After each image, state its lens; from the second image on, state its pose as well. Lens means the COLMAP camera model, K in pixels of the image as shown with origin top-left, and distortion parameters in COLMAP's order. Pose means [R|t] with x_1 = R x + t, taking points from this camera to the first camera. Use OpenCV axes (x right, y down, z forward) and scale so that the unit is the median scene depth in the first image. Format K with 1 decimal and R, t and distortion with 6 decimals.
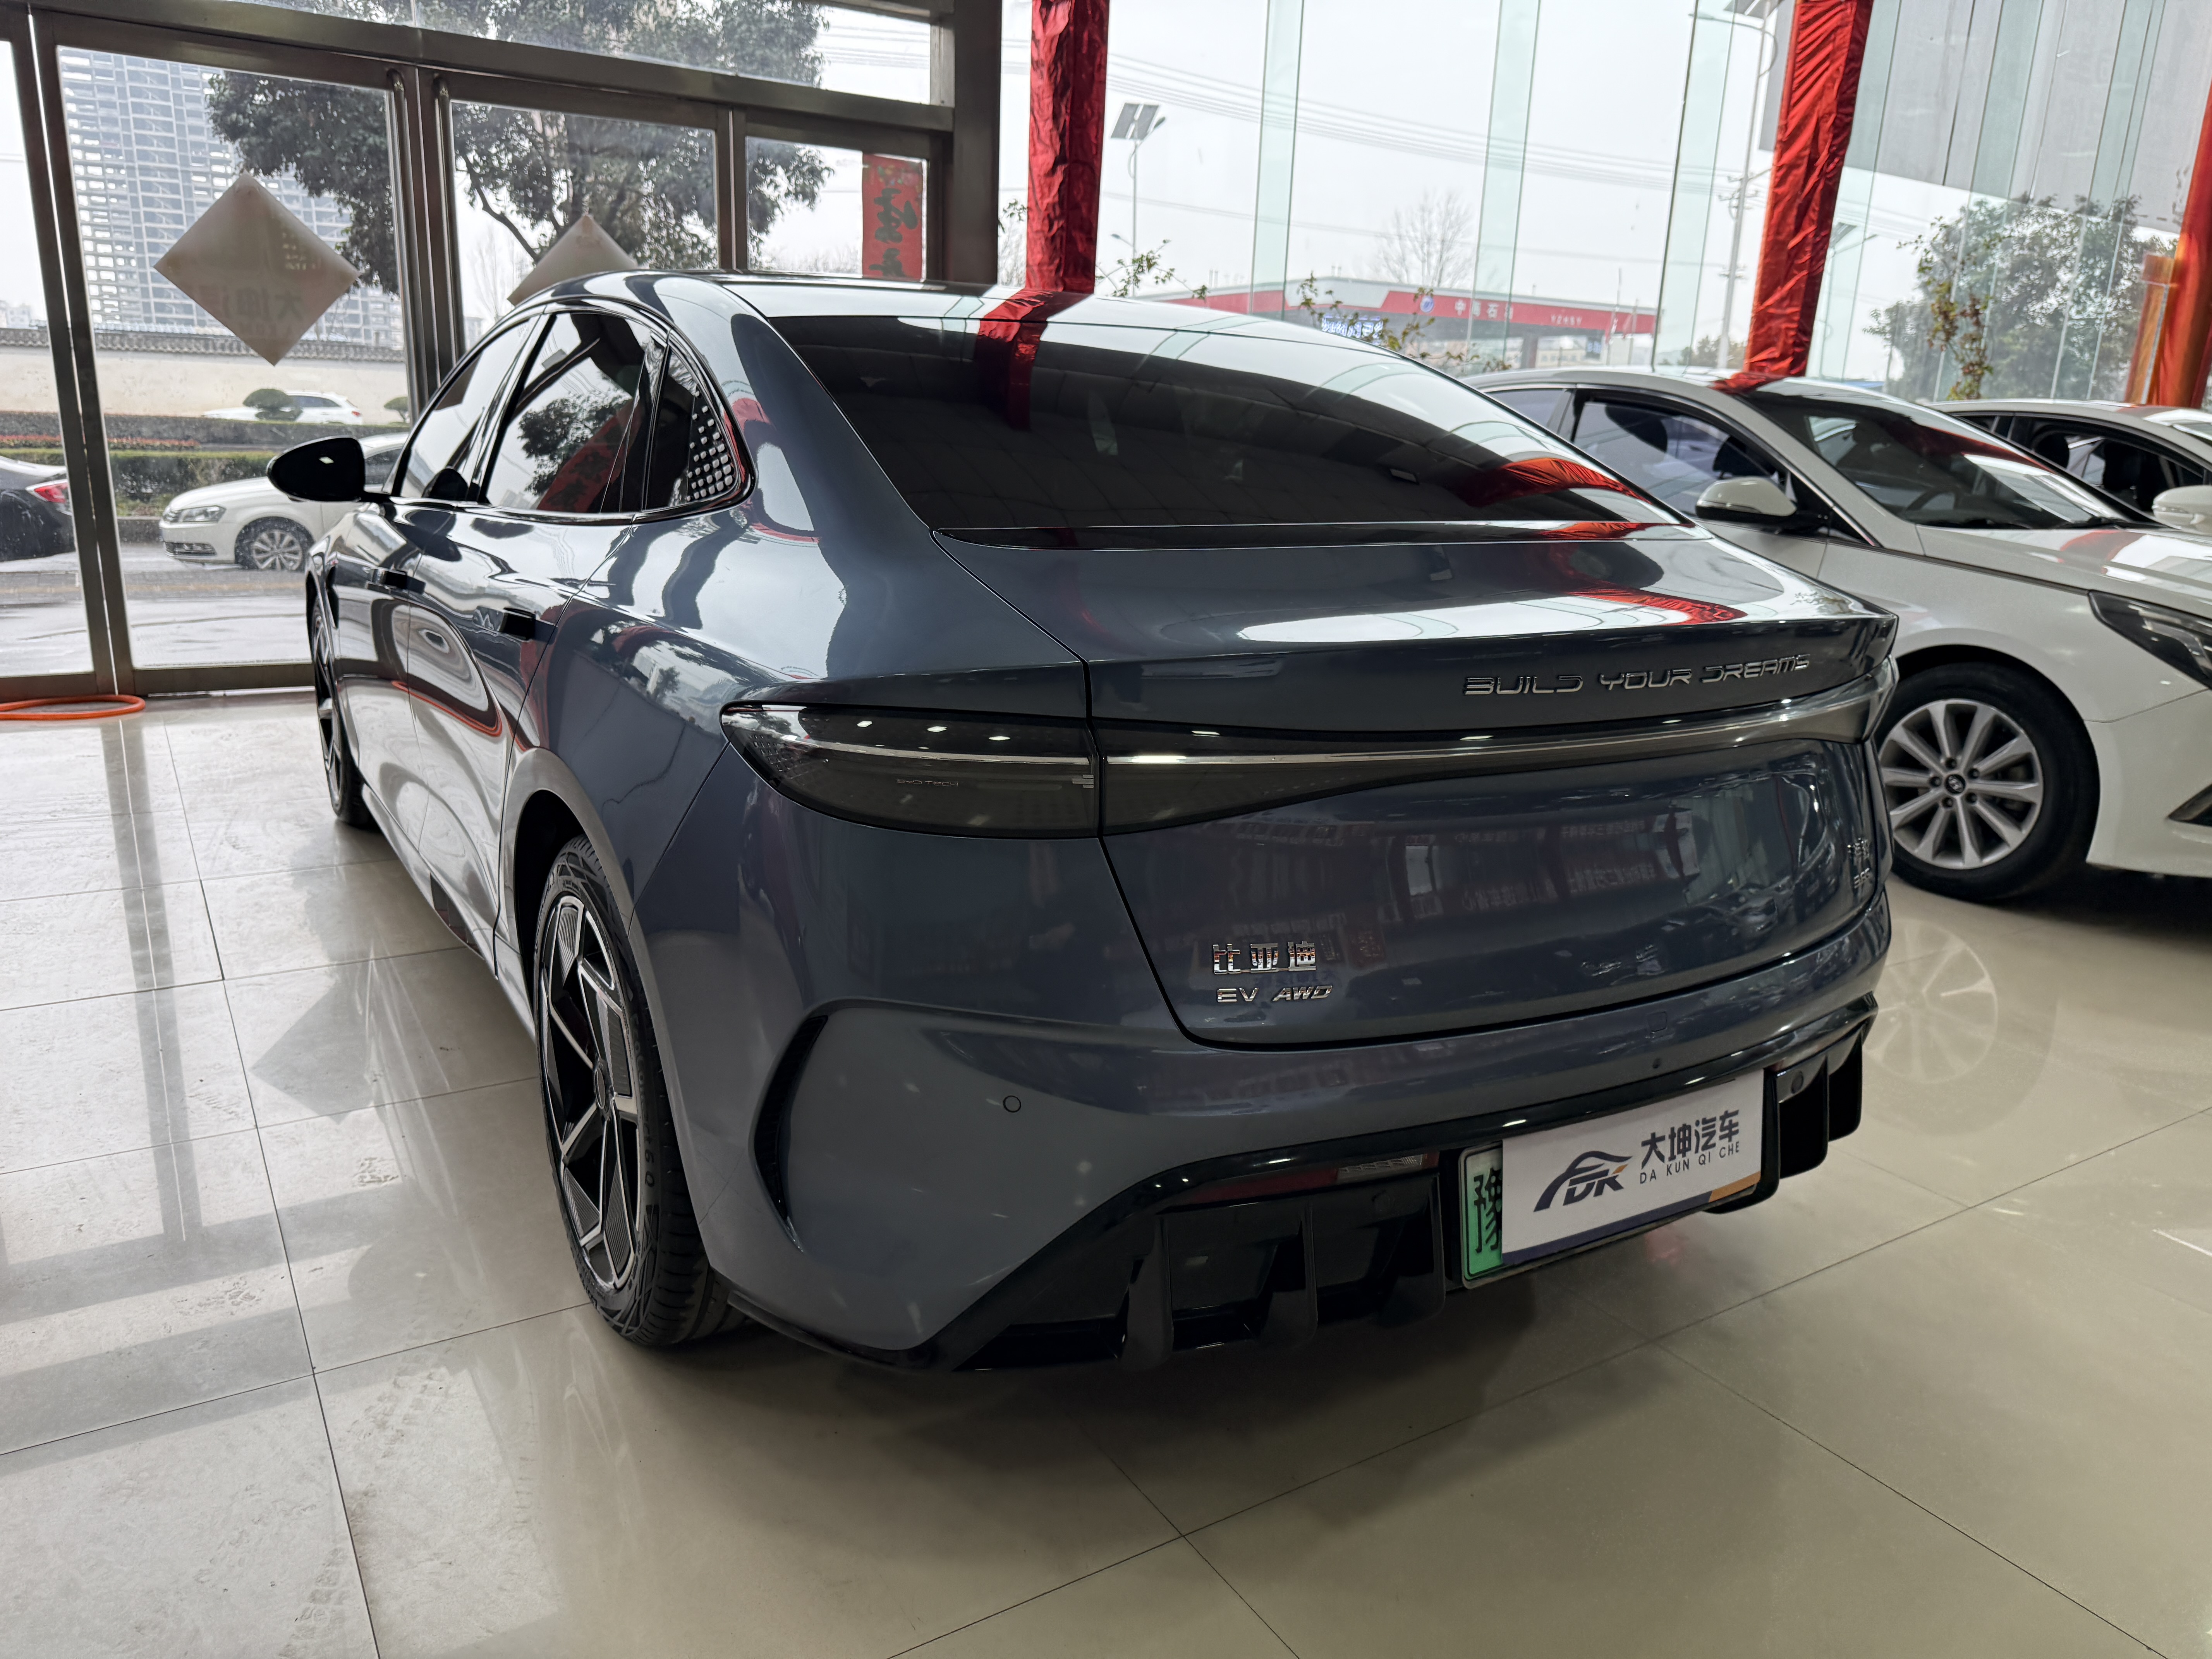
lens RADIAL K [[1635.0, 0, 1072.7], [0, 1635.0, 827.0], [0, 0, 1]] dist [0.007357, -0.002456]
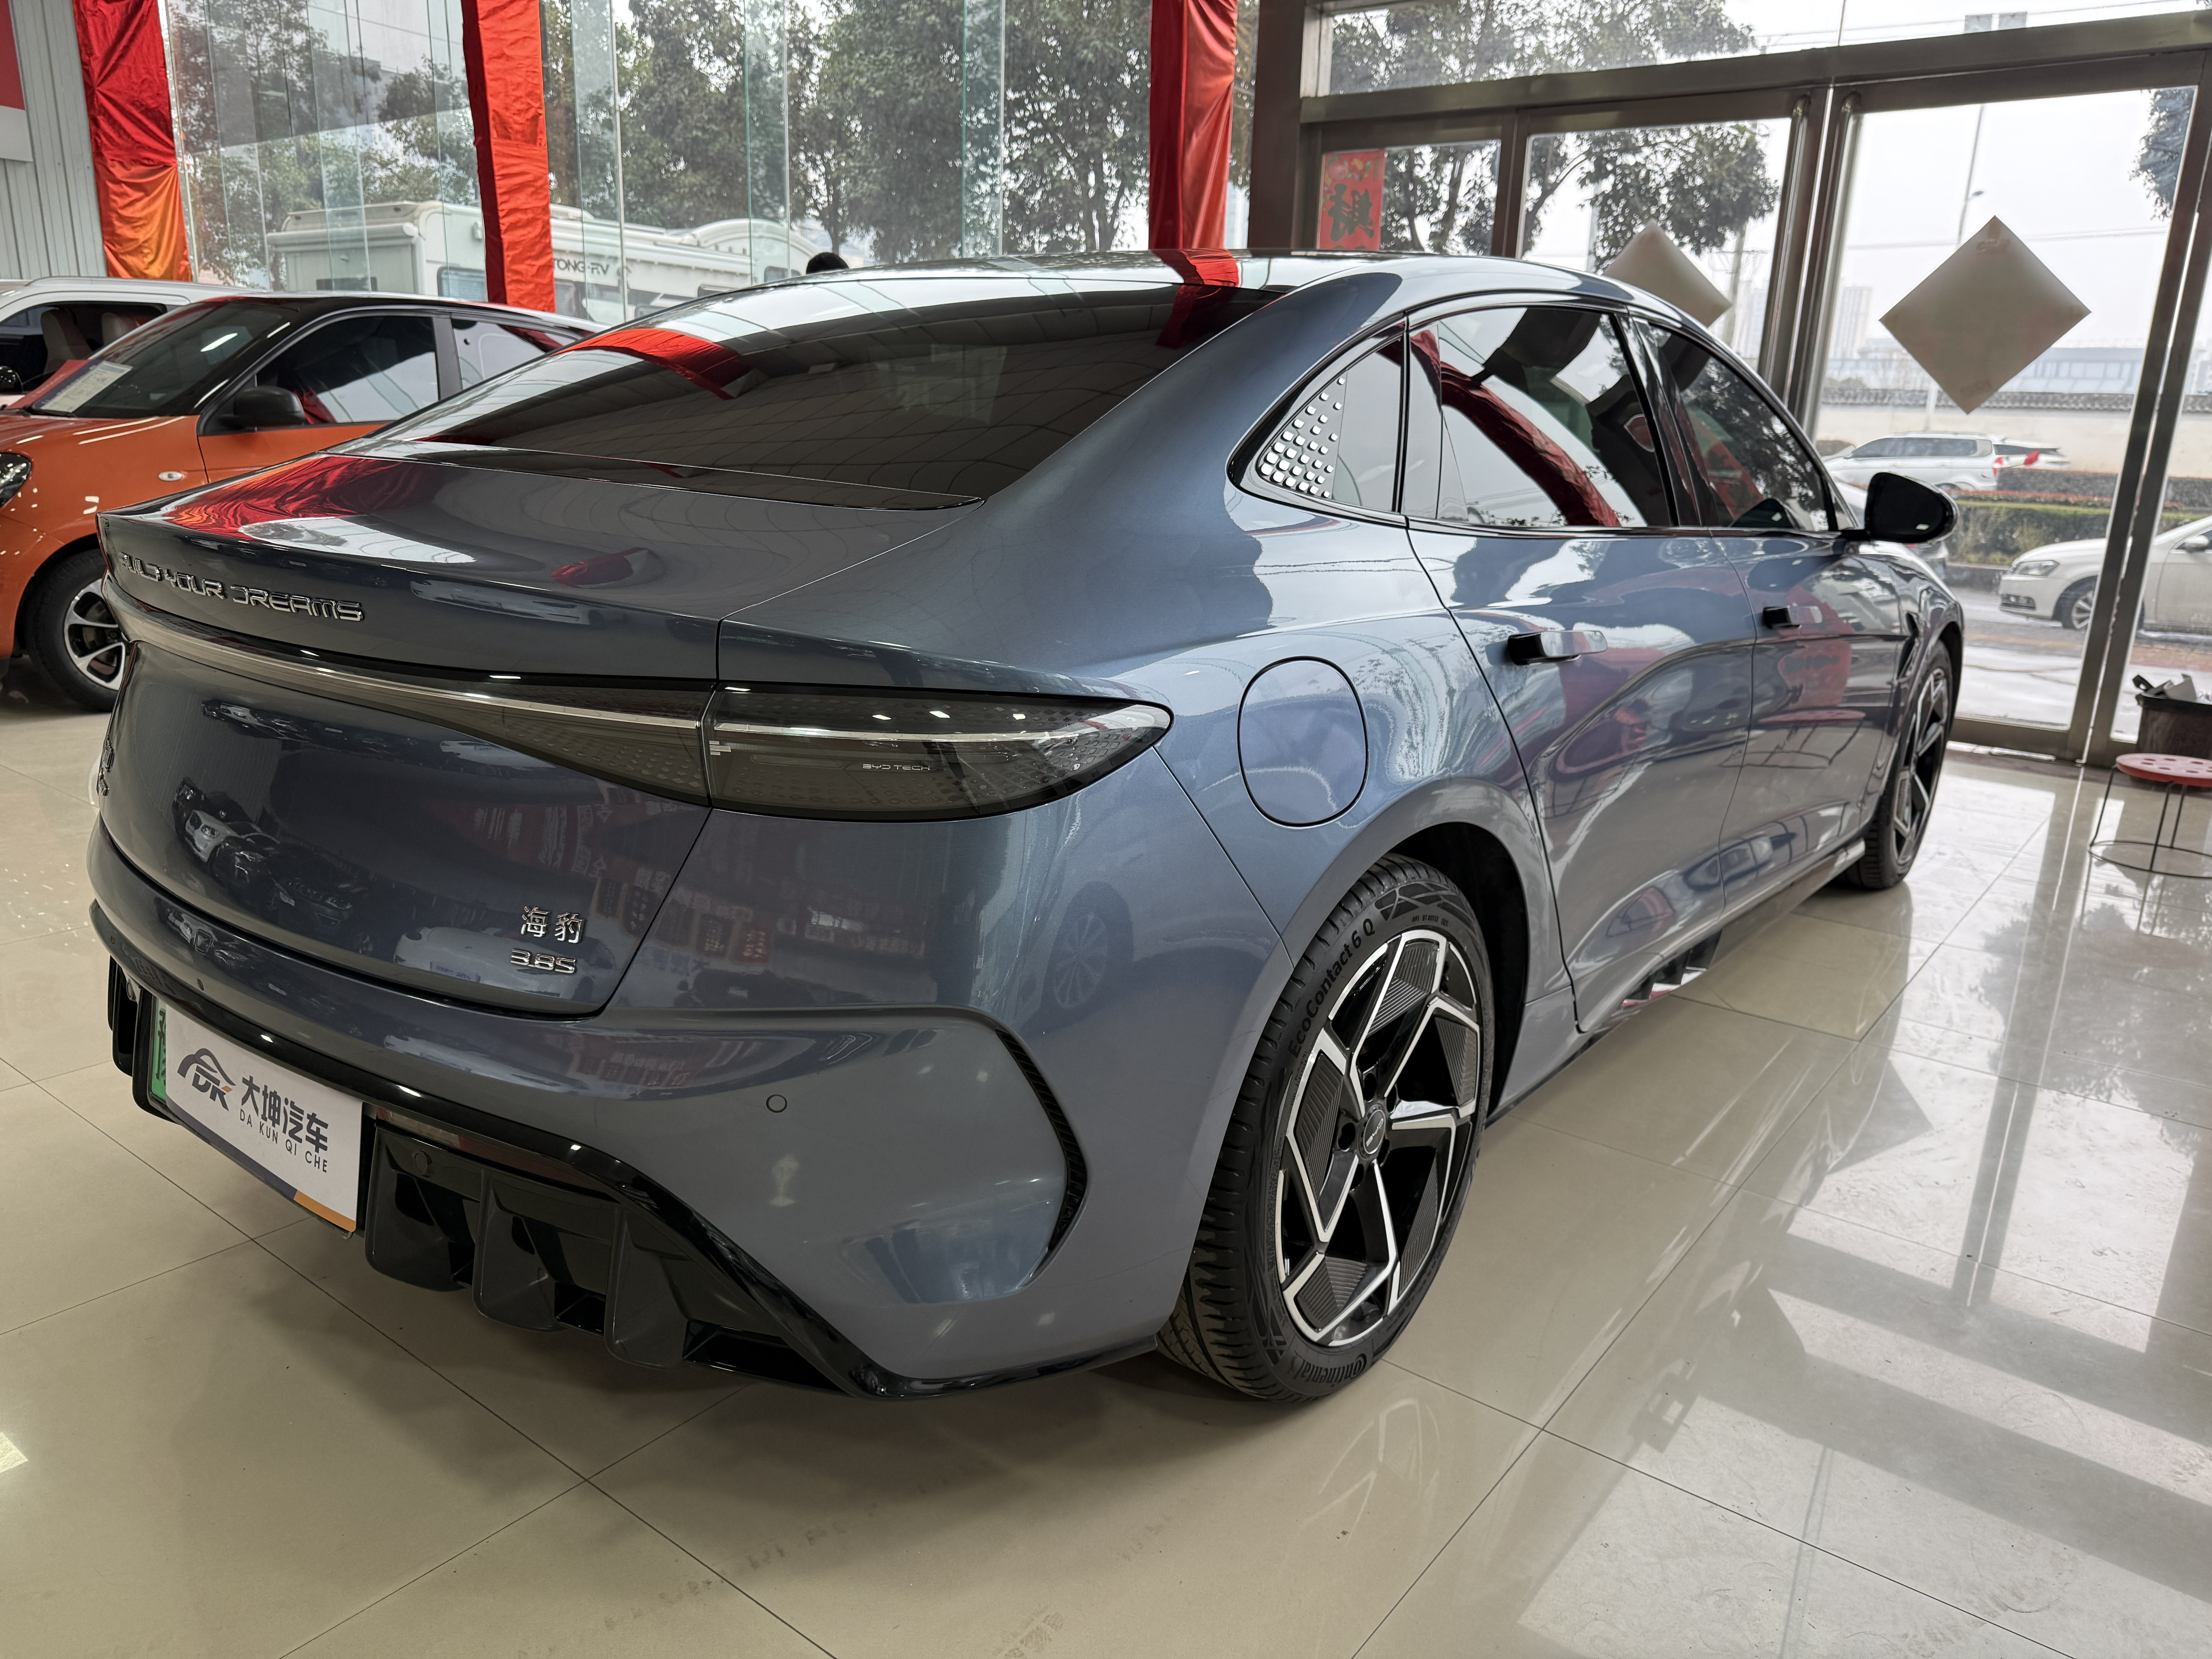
lens RADIAL K [[1576.3, 0, 1106.0], [0, 1576.3, 829.5], [0, 0, 1]] dist [0.006993, 0.001939]
pose [[0.347986, 0.227039, -0.909593, 1.283683], [-0.257615, 0.956040, 0.140076, -0.198539], [0.901410, 0.185580, 0.391177, 1.028182]]
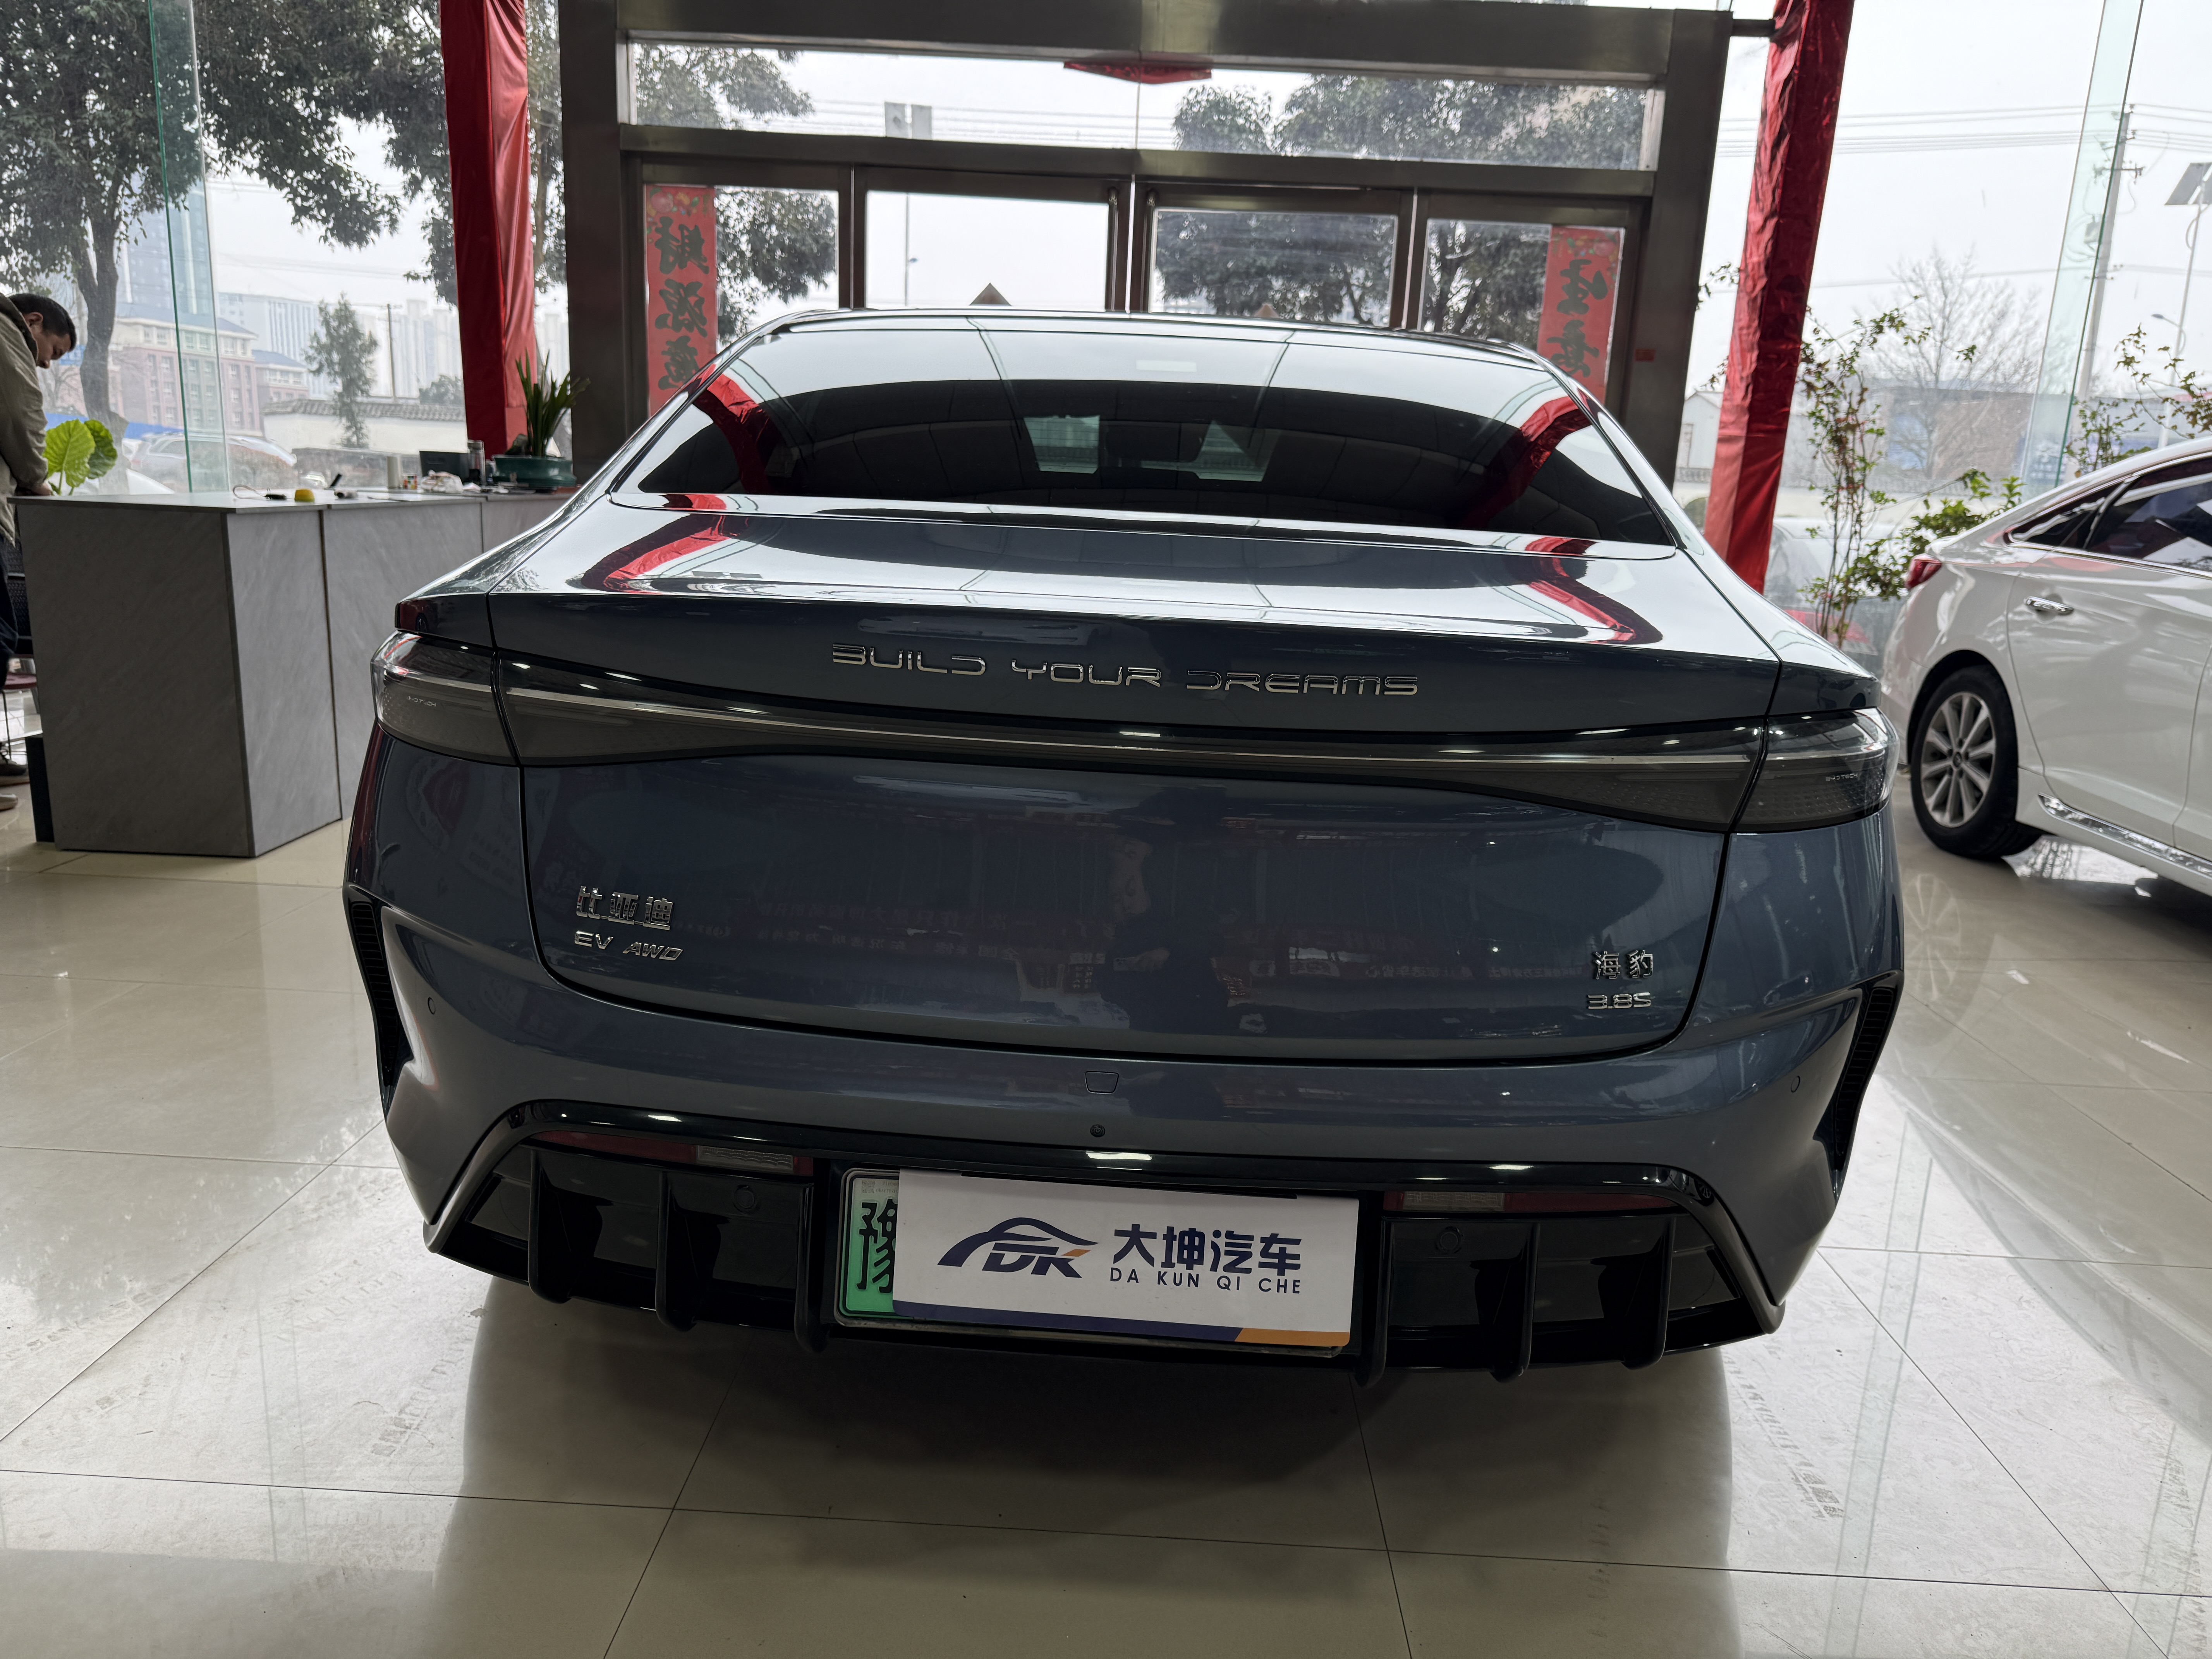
lens RADIAL K [[1542.1, 0, 1106.0], [0, 1542.1, 829.5], [0, 0, 1]] dist [0.119389, -0.156890]
pose [[0.832115, 0.126609, -0.539958, 0.721874], [-0.154552, 0.987963, -0.006519, -0.005088], [0.532633, 0.088876, 0.841667, 0.295819]]
